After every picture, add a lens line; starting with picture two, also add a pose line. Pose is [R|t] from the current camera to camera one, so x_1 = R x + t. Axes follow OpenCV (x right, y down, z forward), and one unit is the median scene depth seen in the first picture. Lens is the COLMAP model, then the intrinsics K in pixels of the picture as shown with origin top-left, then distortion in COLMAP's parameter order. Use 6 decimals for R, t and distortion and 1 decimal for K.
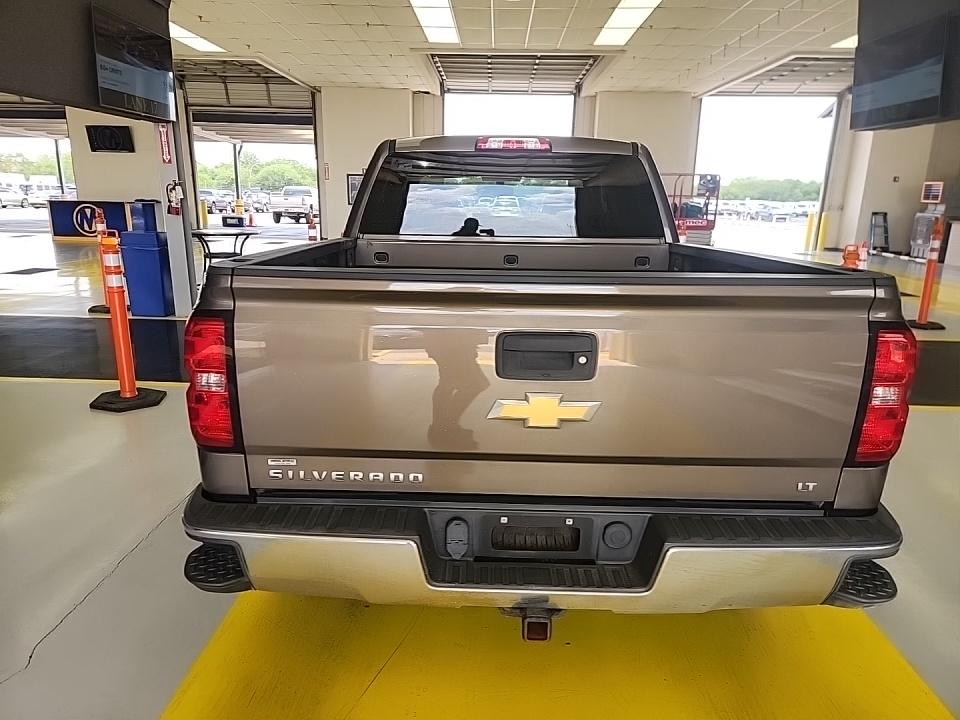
lens RADIAL K [[642.3, 0, 455.6], [0, 642.3, 361.9], [0, 0, 1]] dist [0.070452, -0.078387]
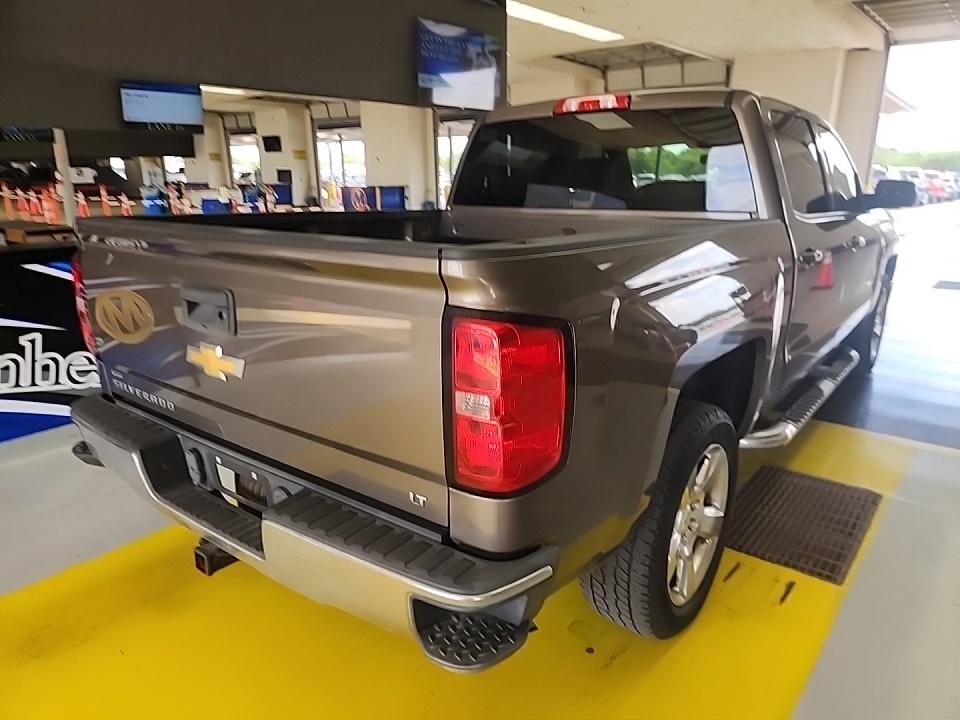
lens RADIAL K [[642.3, 0, 455.6], [0, 642.3, 361.9], [0, 0, 1]] dist [0.070452, -0.078387]
pose [[0.788685, 0.141572, -0.598275, 0.141506], [-0.130019, 0.989524, 0.062756, -0.005188], [0.600892, 0.028293, 0.798830, 0.050533]]
